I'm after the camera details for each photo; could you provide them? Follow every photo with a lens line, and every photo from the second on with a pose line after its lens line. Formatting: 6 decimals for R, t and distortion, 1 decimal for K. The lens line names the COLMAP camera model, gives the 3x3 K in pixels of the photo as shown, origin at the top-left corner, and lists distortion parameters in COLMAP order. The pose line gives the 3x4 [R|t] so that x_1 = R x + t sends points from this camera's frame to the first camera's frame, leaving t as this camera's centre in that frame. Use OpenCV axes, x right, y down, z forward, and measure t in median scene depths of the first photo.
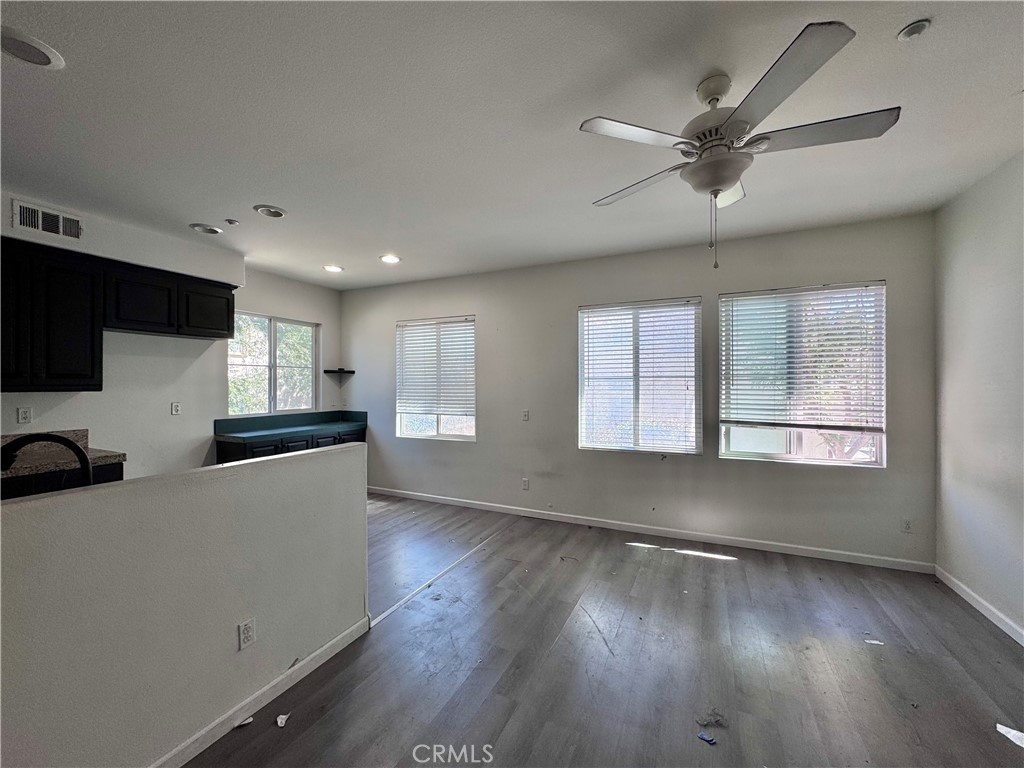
lens RADIAL K [[411.5, 0, 510.3], [0, 411.5, 387.8], [0, 0, 1]] dist [-0.004188, 0.000319]
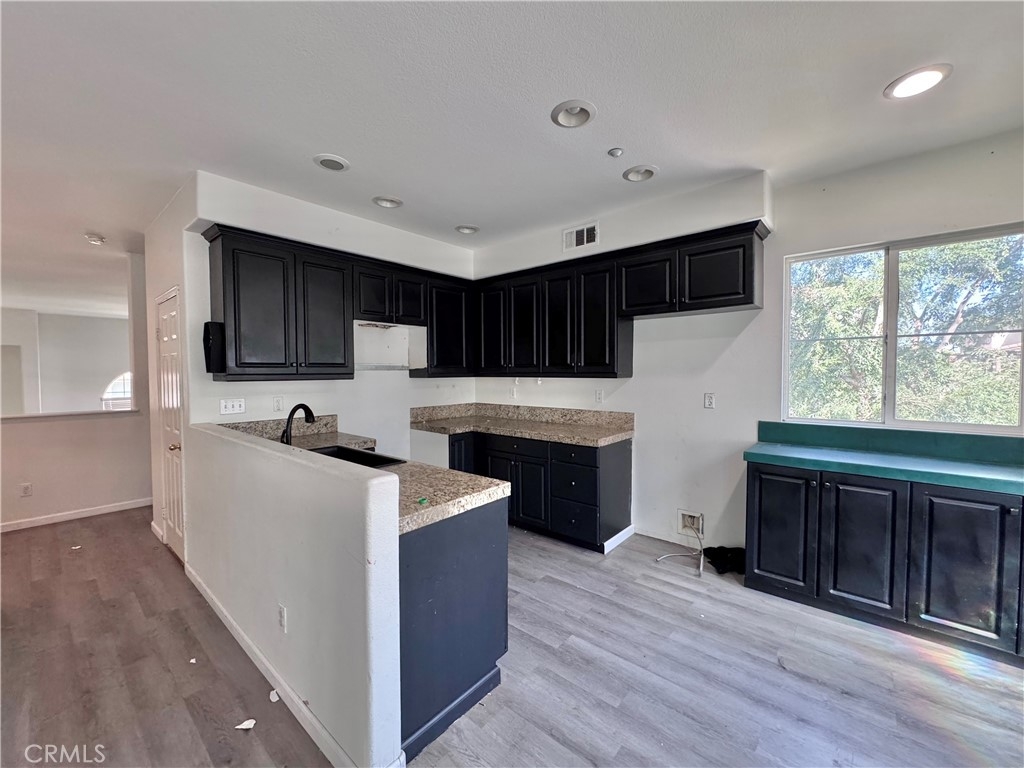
lens RADIAL K [[411.5, 0, 510.5], [0, 411.5, 385.7], [0, 0, 1]] dist [-0.004188, 0.000319]
pose [[-0.265402, 0.041857, -0.963229, 0.069525], [0.001139, 0.999070, 0.043101, -0.011980], [0.964137, 0.010342, -0.265203, 0.679062]]
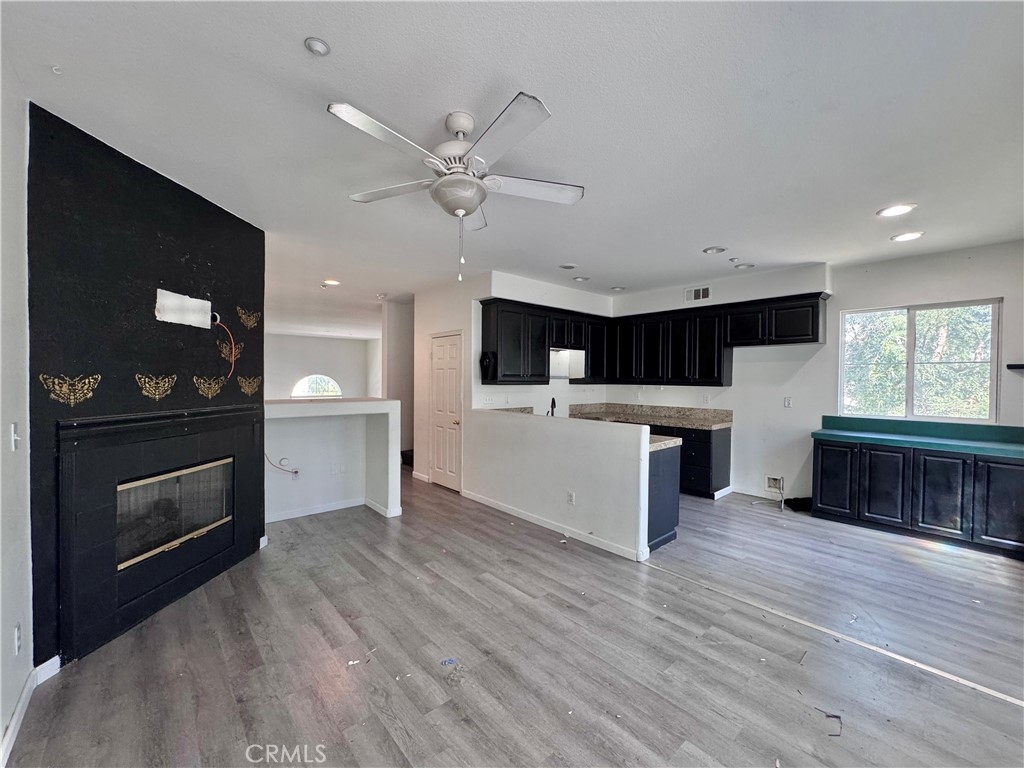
lens RADIAL K [[411.5, 0, 510.0], [0, 411.5, 384.7], [0, 0, 1]] dist [-0.004188, 0.000319]
pose [[-0.391699, 0.018061, -0.919916, 0.552048], [-0.010936, 0.999645, 0.024283, -0.019274], [0.920028, 0.019572, -0.391363, 0.575953]]
